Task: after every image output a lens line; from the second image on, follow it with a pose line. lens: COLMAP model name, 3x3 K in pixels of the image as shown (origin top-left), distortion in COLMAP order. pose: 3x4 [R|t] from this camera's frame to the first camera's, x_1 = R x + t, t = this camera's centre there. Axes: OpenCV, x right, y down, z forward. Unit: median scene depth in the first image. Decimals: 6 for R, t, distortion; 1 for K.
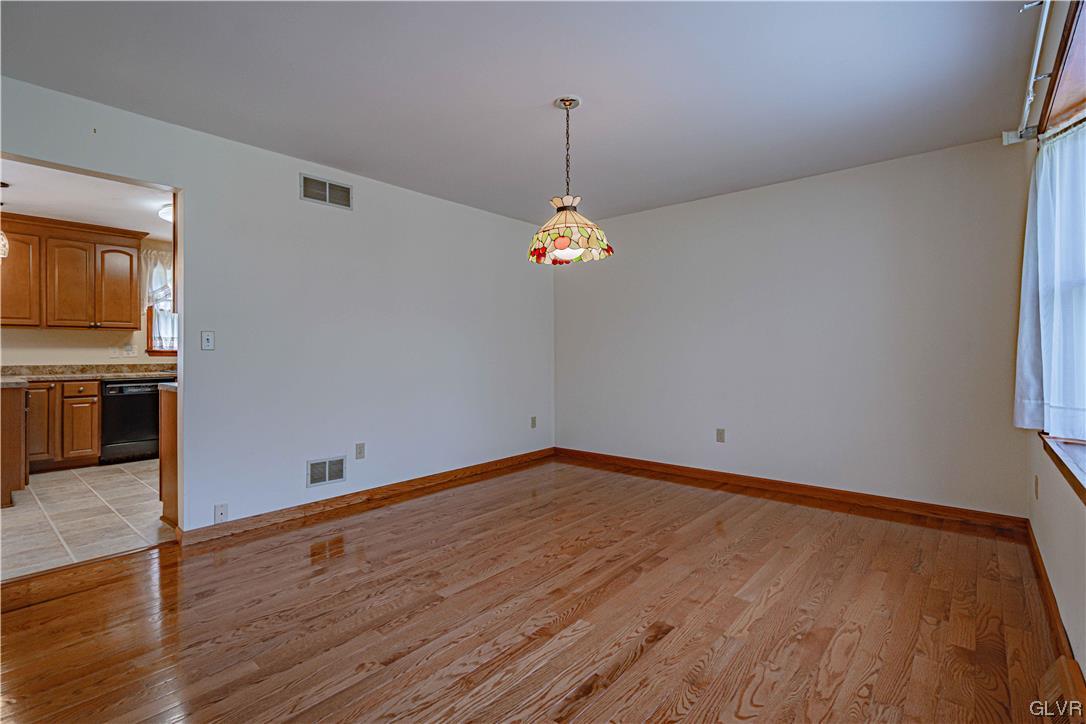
lens RADIAL K [[498.5, 0, 544.0], [0, 498.5, 355.1], [0, 0, 1]] dist [0.002634, 0.000438]
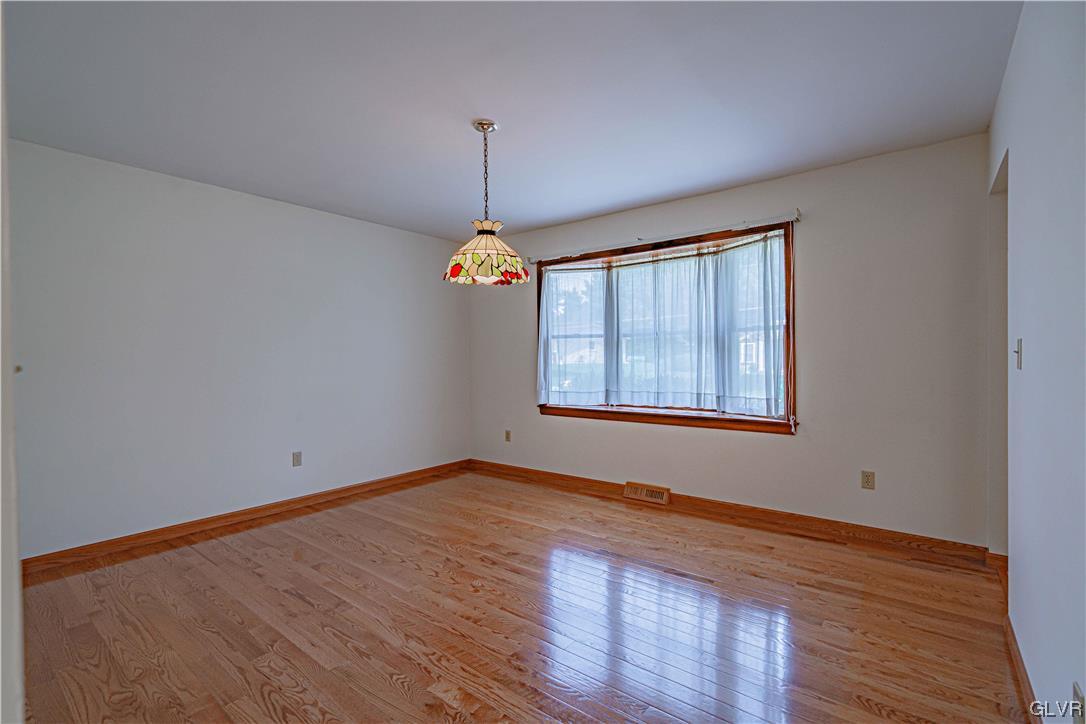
lens RADIAL K [[498.5, 0, 519.4], [0, 498.5, 361.5], [0, 0, 1]] dist [0.002634, 0.000438]
pose [[-0.007997, -0.001106, 0.999967, -0.905823], [0.015448, 0.999880, 0.001230, -0.027195], [-0.999849, 0.015457, -0.007979, 0.893867]]
